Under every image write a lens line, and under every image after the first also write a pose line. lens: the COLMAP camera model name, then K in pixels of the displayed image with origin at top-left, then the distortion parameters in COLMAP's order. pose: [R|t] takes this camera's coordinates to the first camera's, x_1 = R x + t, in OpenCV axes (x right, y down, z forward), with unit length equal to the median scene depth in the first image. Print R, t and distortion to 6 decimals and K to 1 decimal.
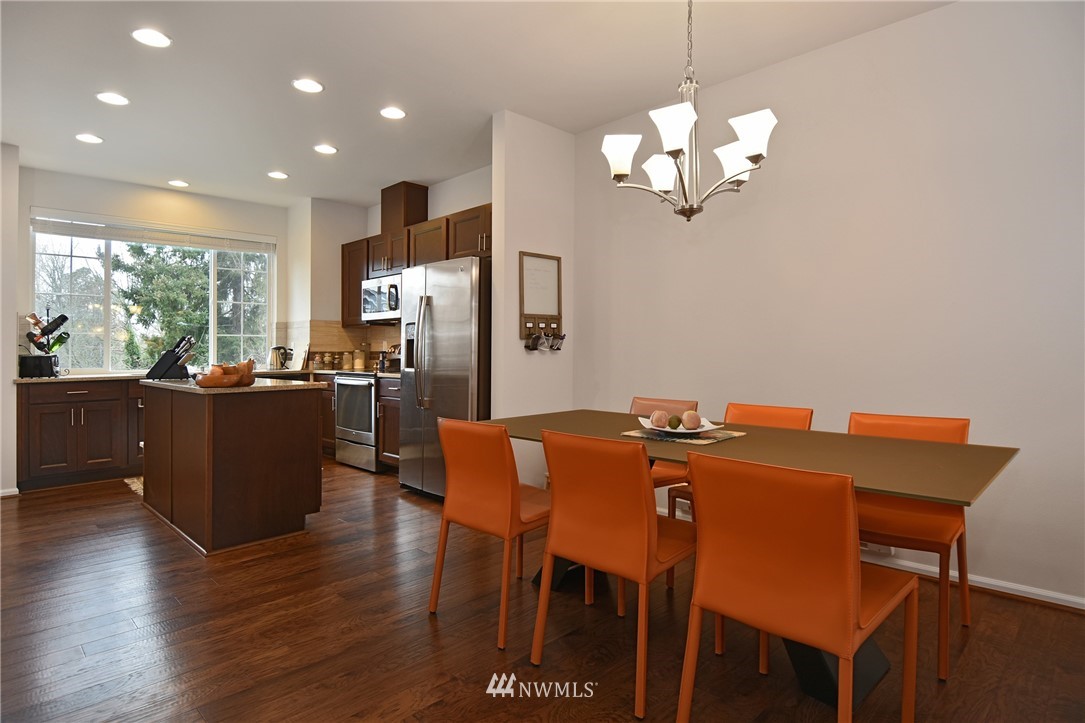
lens RADIAL K [[585.3, 0, 548.7], [0, 585.3, 329.6], [0, 0, 1]] dist [-0.019123, -0.001682]
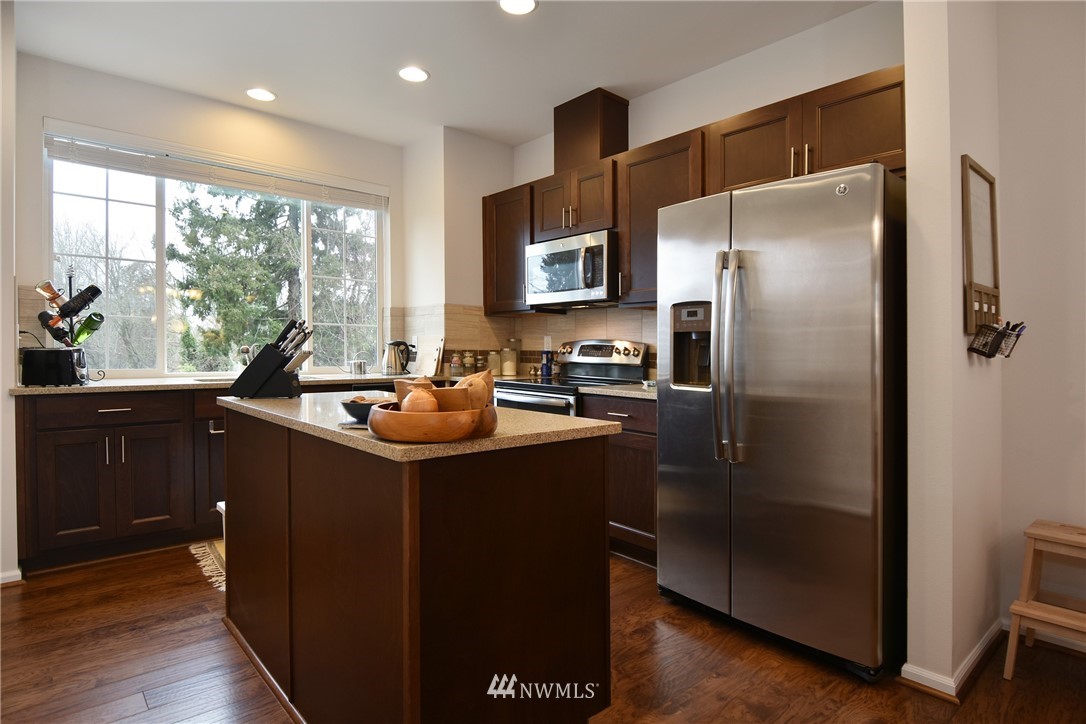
lens RADIAL K [[585.8, 0, 551.1], [0, 585.8, 357.0], [0, 0, 1]] dist [-0.019123, -0.001682]
pose [[0.997785, 0.019086, -0.063727, -0.252747], [-0.016009, 0.998698, 0.048443, 0.011820], [0.064569, -0.047315, 0.996791, 0.335811]]
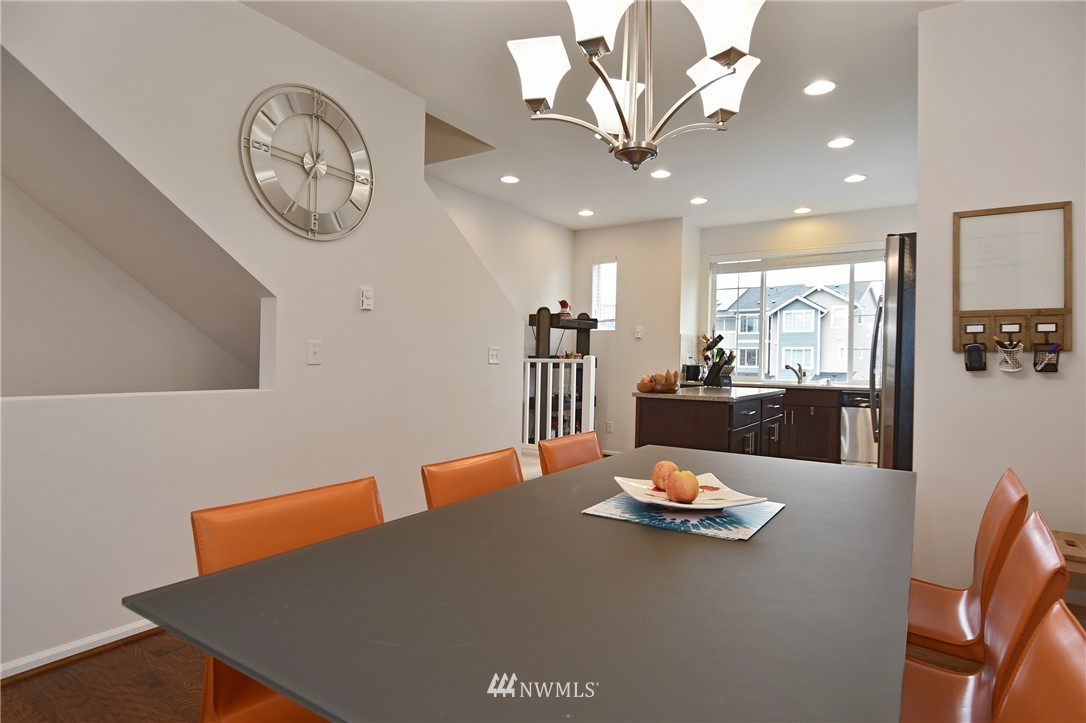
lens RADIAL K [[585.8, 0, 554.1], [0, 585.8, 367.3], [0, 0, 1]] dist [-0.019123, -0.001682]
pose [[0.200782, 0.022218, -0.979384, 0.329833], [0.015355, 0.999549, 0.025824, 0.006688], [0.979516, -0.020224, 0.200350, 0.311545]]
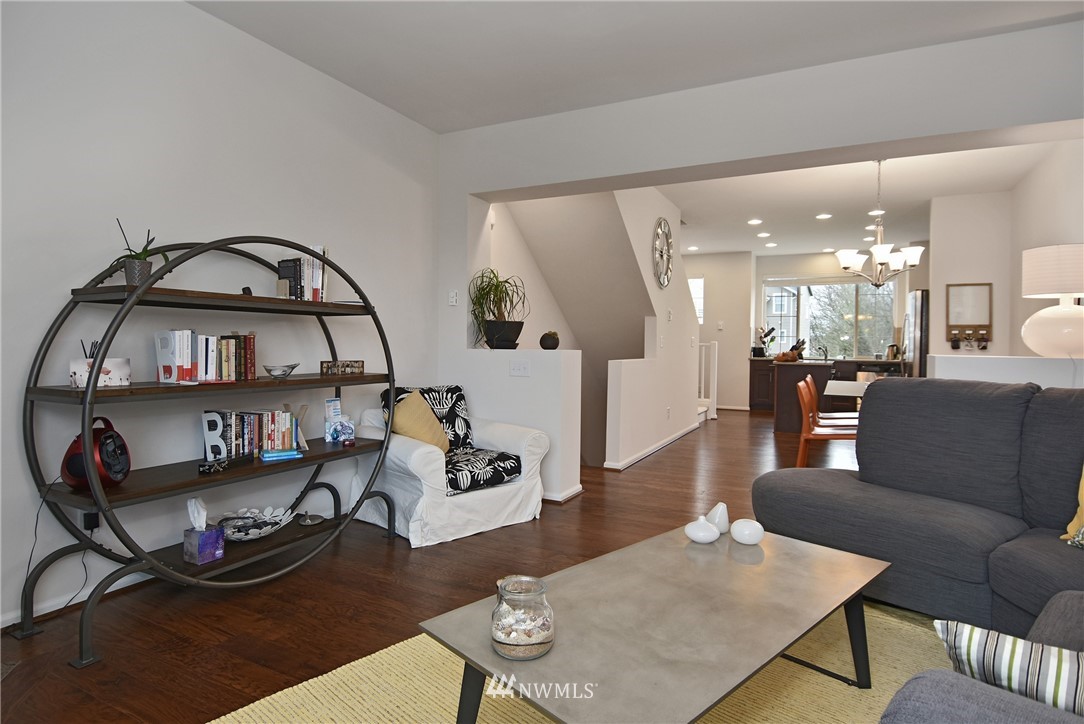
lens RADIAL K [[584.8, 0, 544.4], [0, 584.8, 353.8], [0, 0, 1]] dist [-0.019123, -0.001682]
pose [[0.288774, 0.028962, -0.956959, 0.760712], [0.015904, 0.999259, 0.035042, -0.014785], [0.957265, -0.025339, 0.288099, -0.309868]]
